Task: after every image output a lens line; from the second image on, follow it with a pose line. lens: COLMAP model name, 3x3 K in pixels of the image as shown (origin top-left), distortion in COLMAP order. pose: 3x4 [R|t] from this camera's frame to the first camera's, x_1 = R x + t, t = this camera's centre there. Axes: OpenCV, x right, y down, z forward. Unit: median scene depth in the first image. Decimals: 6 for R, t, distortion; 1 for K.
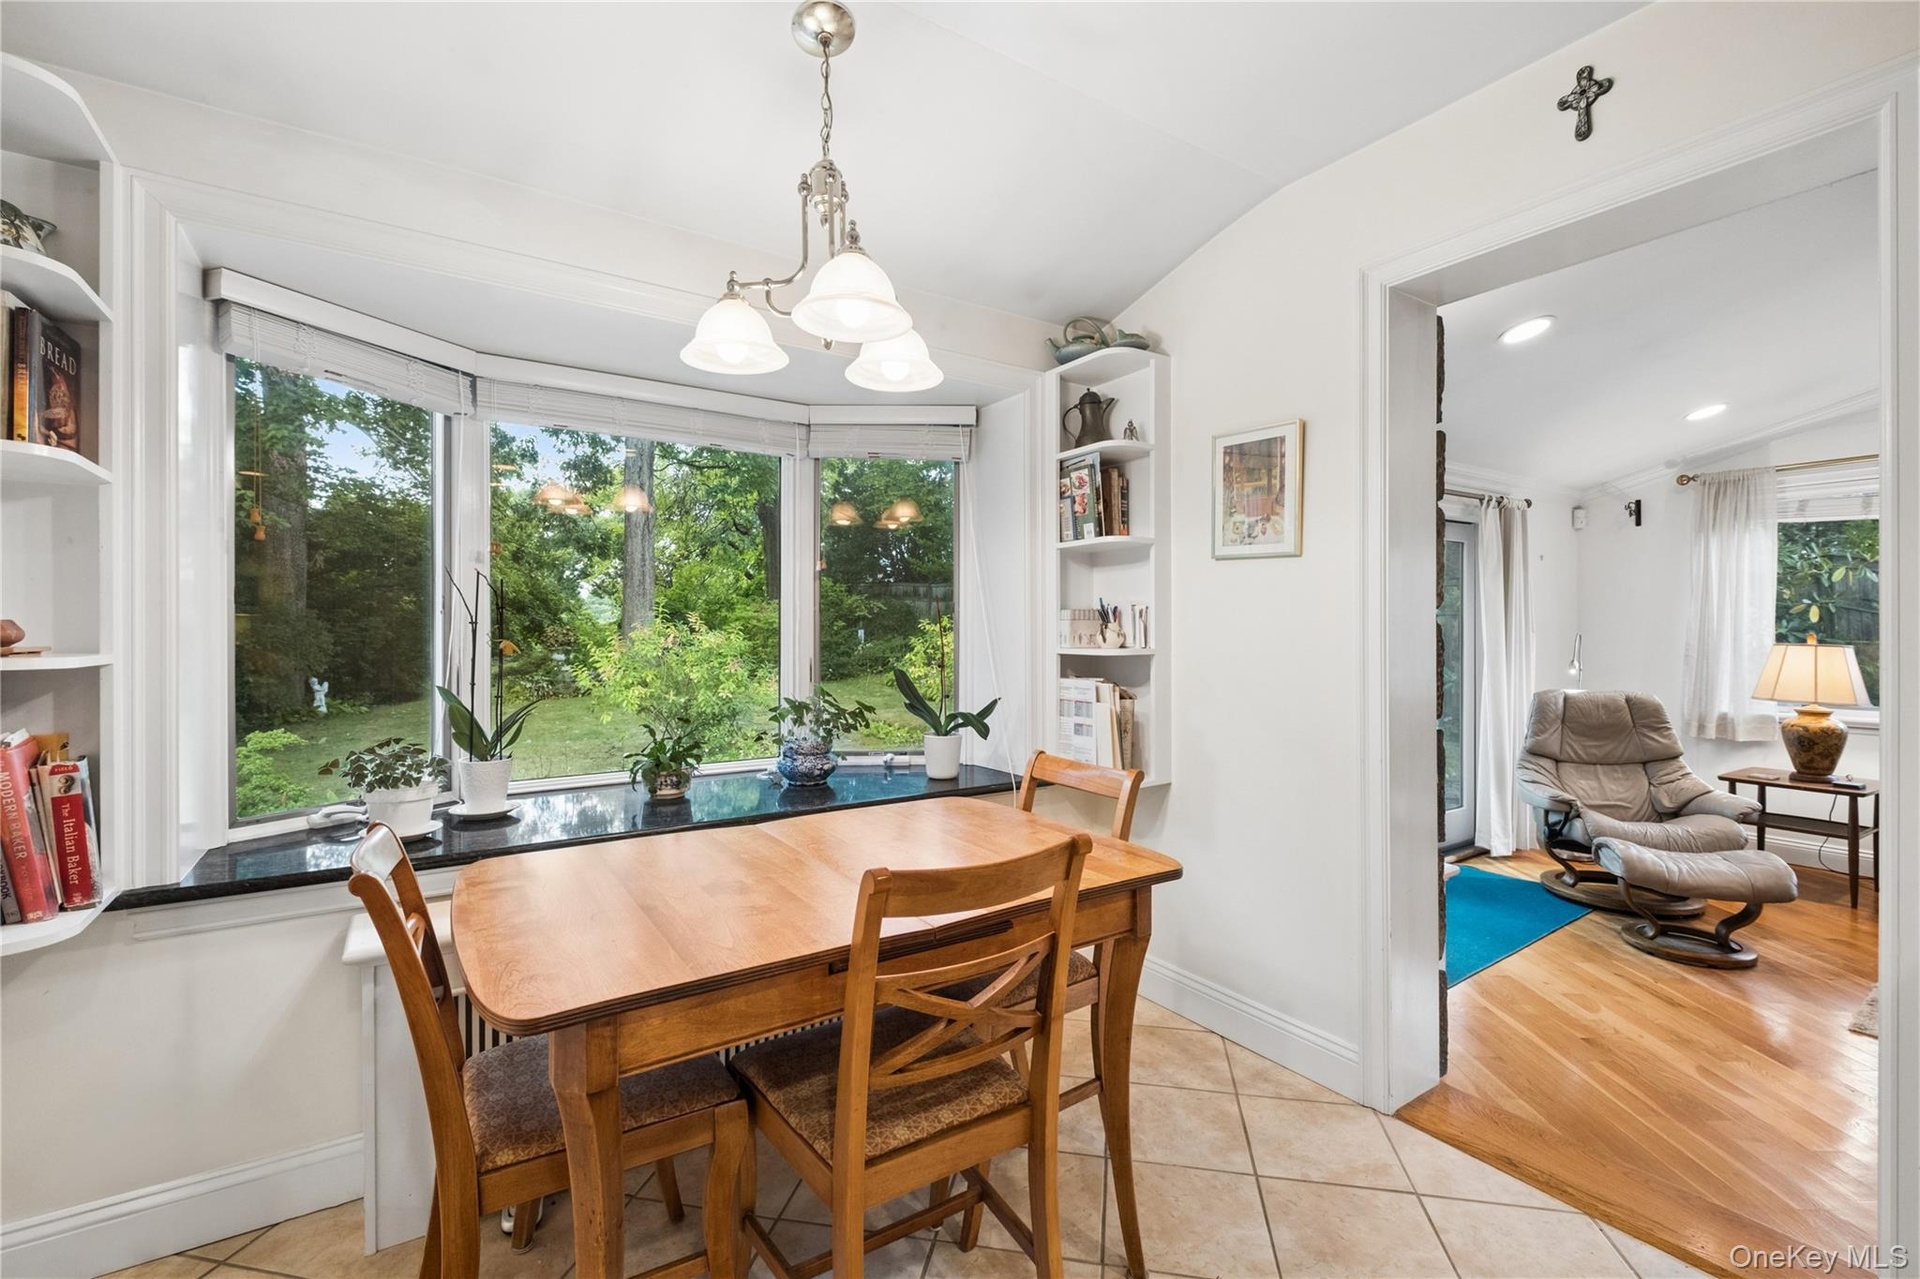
lens RADIAL K [[828.4, 0, 960.9], [0, 828.4, 630.7], [0, 0, 1]] dist [0.002554, -0.005573]
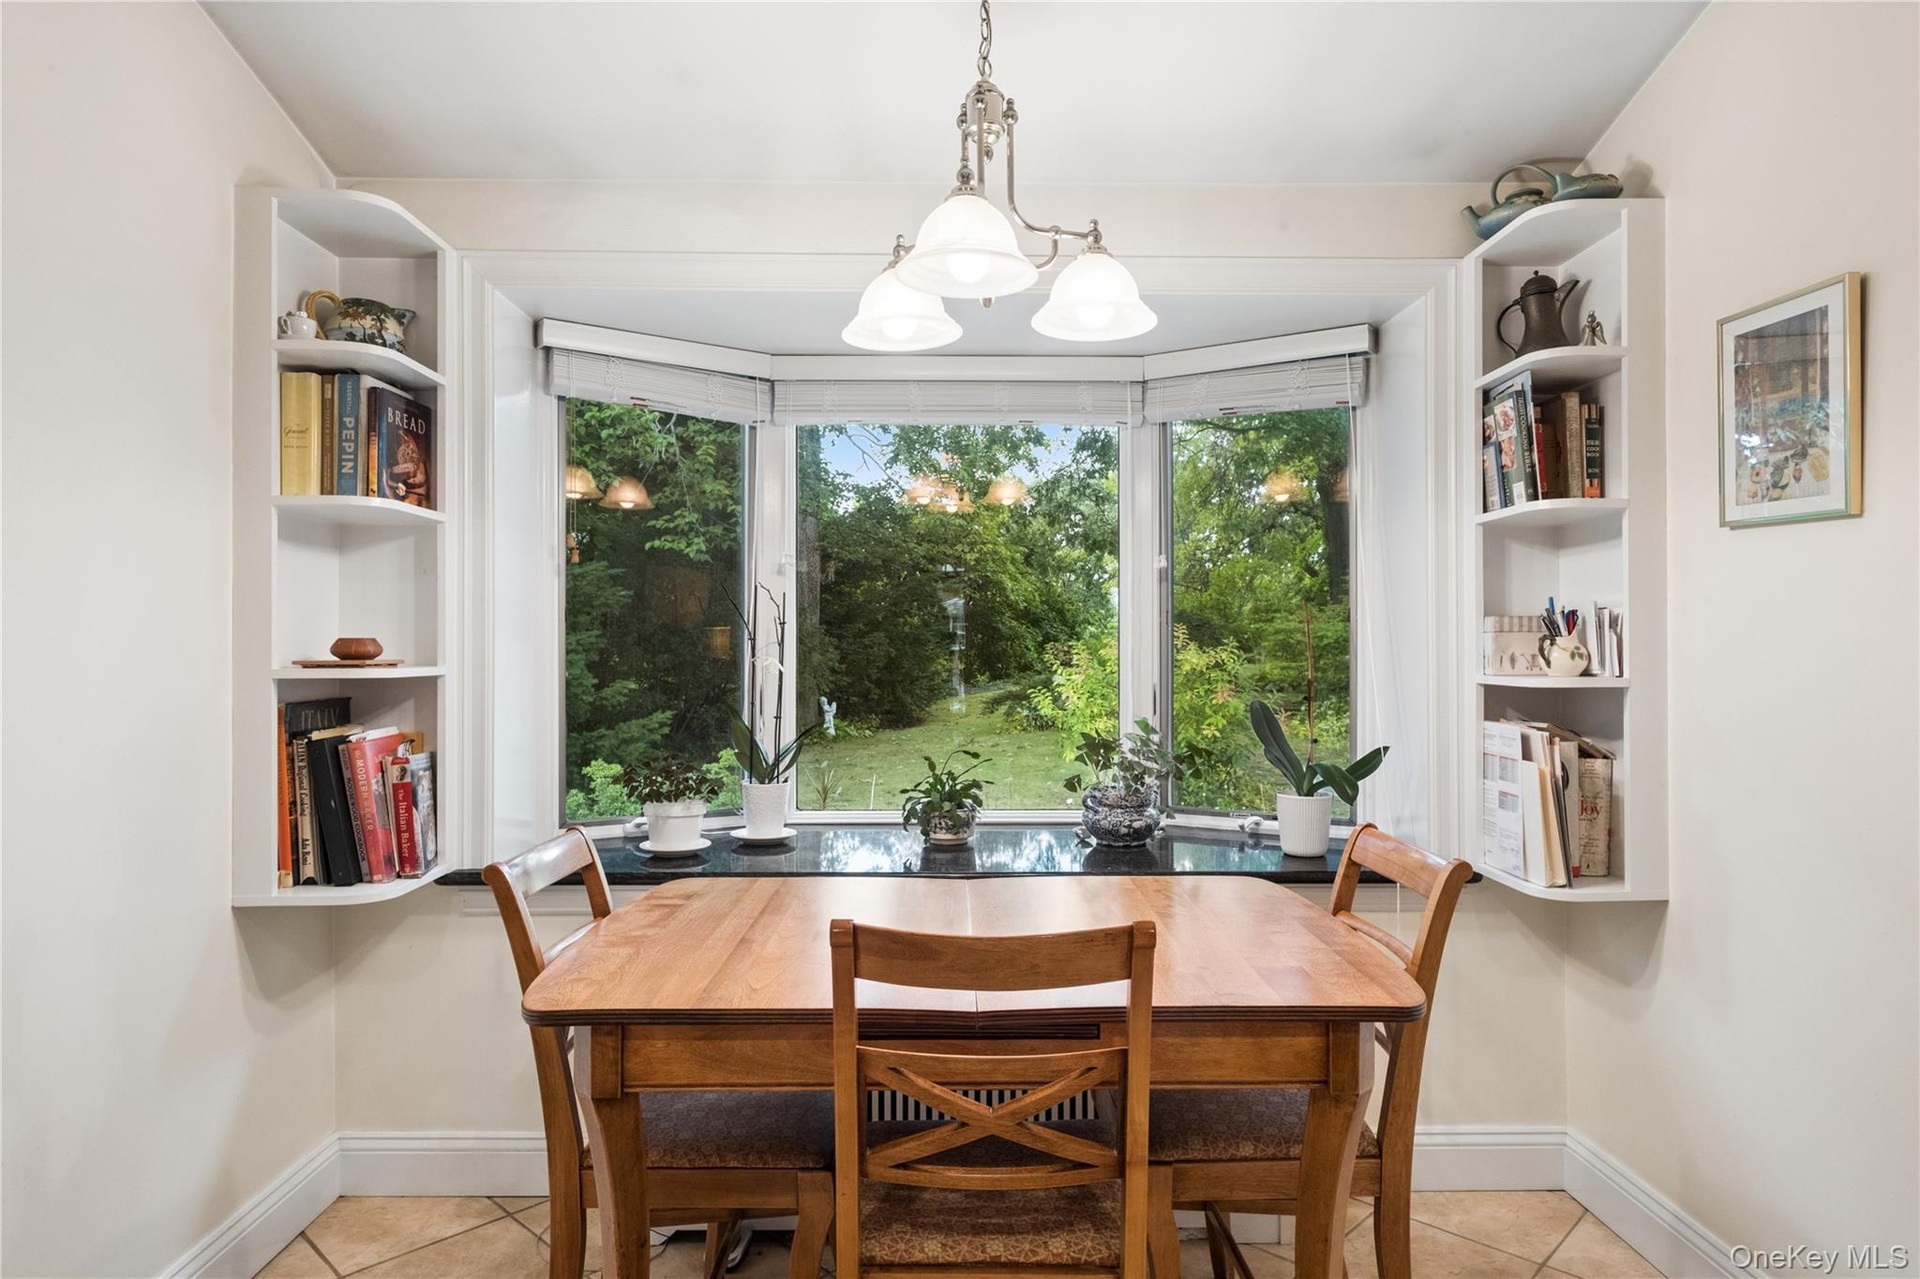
lens RADIAL K [[1131.0, 0, 960.0], [0, 1131.0, 639.5], [0, 0, 1]] dist [-0.003761, 0.000187]
pose [[0.839417, -0.002720, -0.543481, 0.269470], [-0.001395, 0.999973, -0.007159, -0.000162], [0.543486, 0.006767, 0.839391, 0.025238]]
